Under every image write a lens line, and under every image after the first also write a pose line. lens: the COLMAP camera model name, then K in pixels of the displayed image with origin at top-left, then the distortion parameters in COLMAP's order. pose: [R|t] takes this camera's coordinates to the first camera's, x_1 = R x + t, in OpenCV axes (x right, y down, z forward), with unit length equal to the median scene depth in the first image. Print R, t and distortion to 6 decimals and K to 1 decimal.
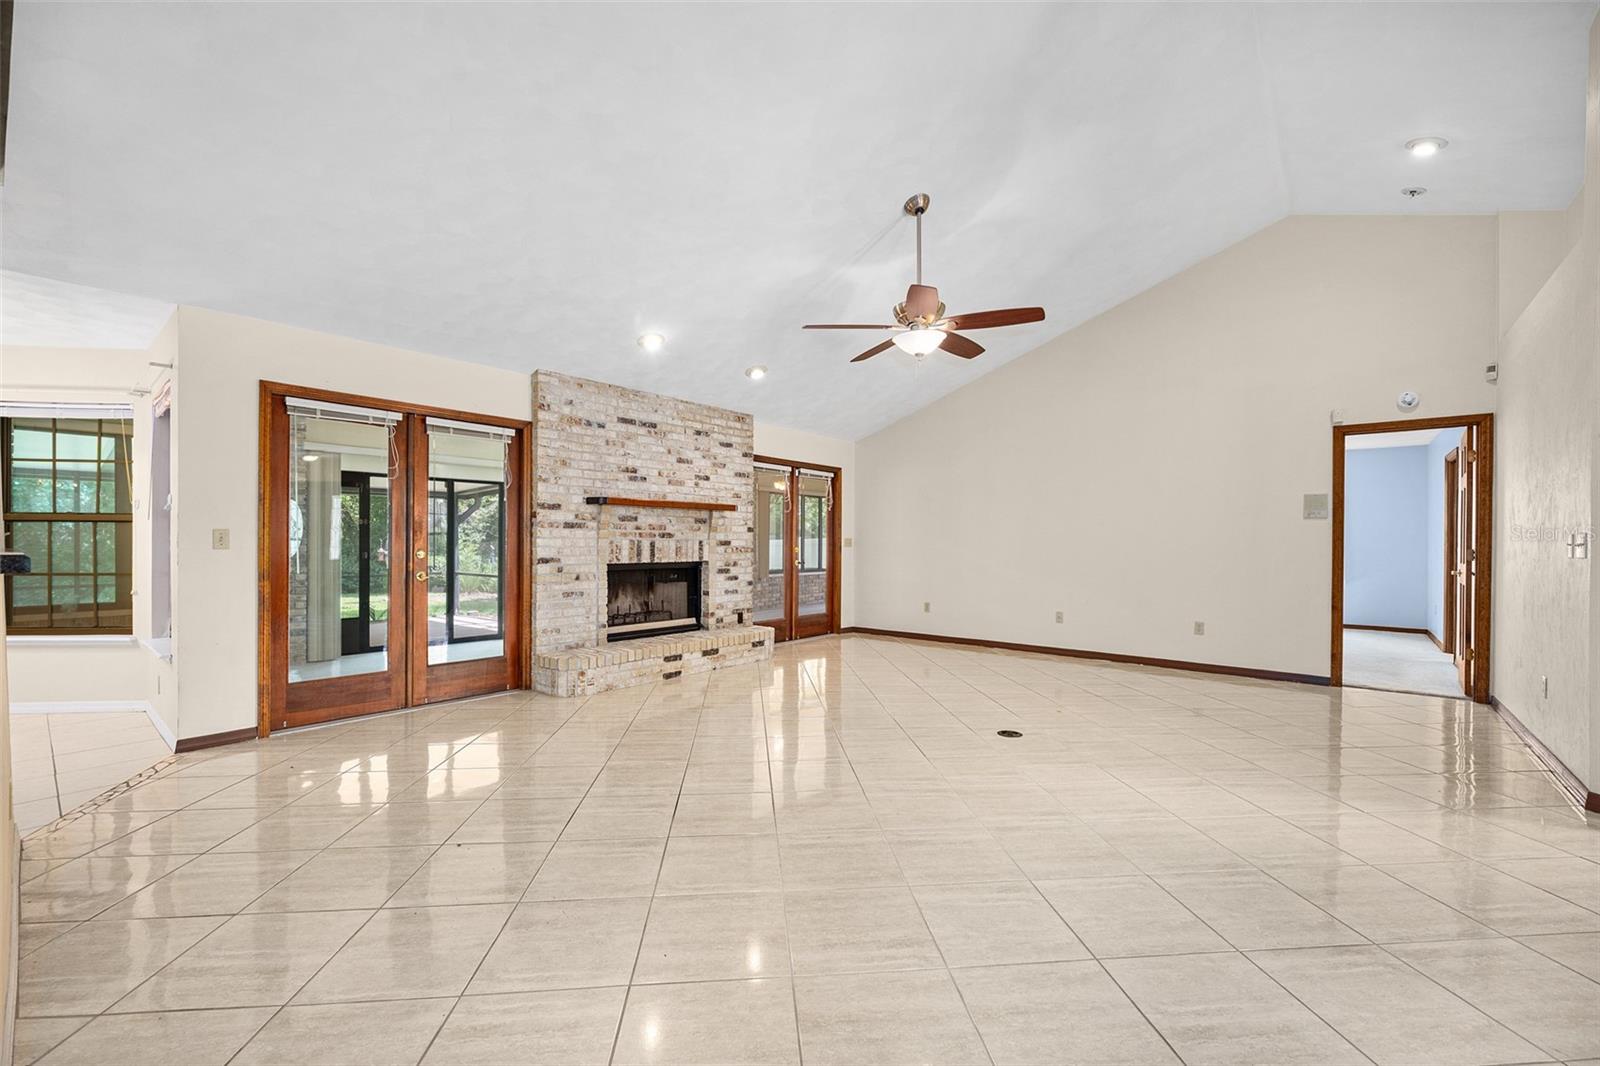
lens RADIAL K [[639.6, 0, 780.0], [0, 639.6, 541.3], [0, 0, 1]] dist [0.001027, 0.000131]
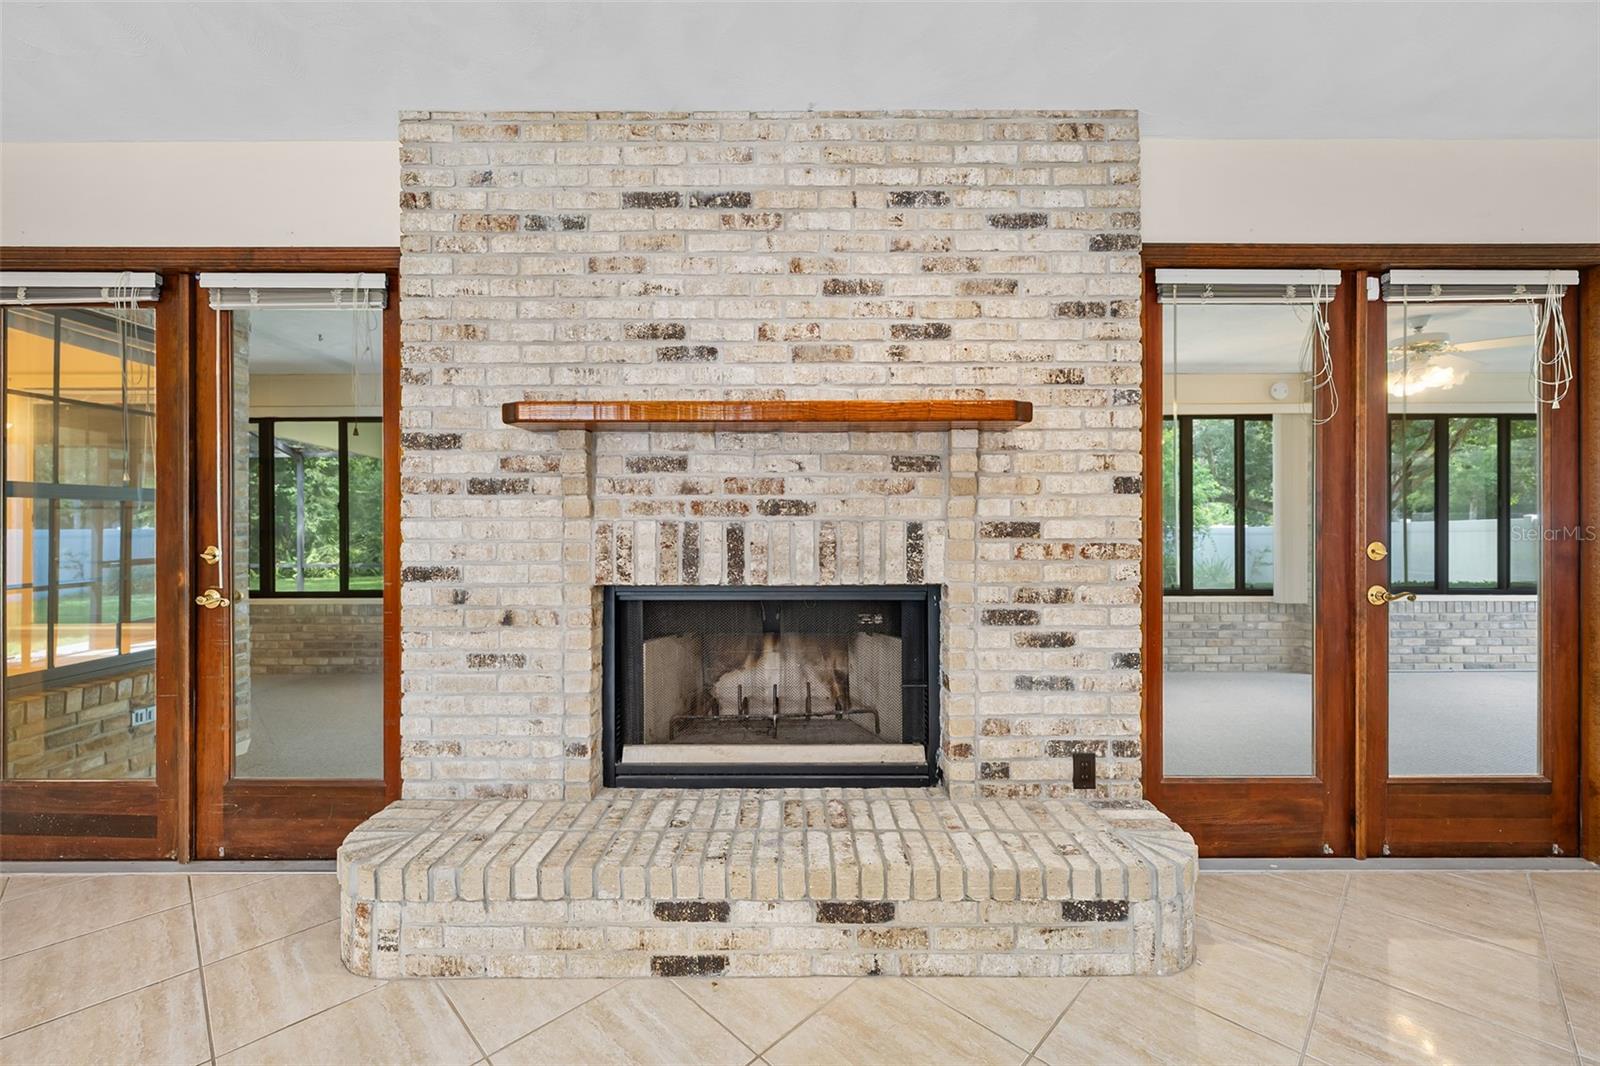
lens RADIAL K [[630.2, 0, 816.5], [0, 630.2, 528.5], [0, 0, 1]] dist [-0.001785, 0.000063]
pose [[0.669705, -0.004083, -0.742616, 0.089196], [0.004742, 0.999988, -0.001222, 0.002123], [0.742612, -0.002703, 0.669717, 0.793151]]
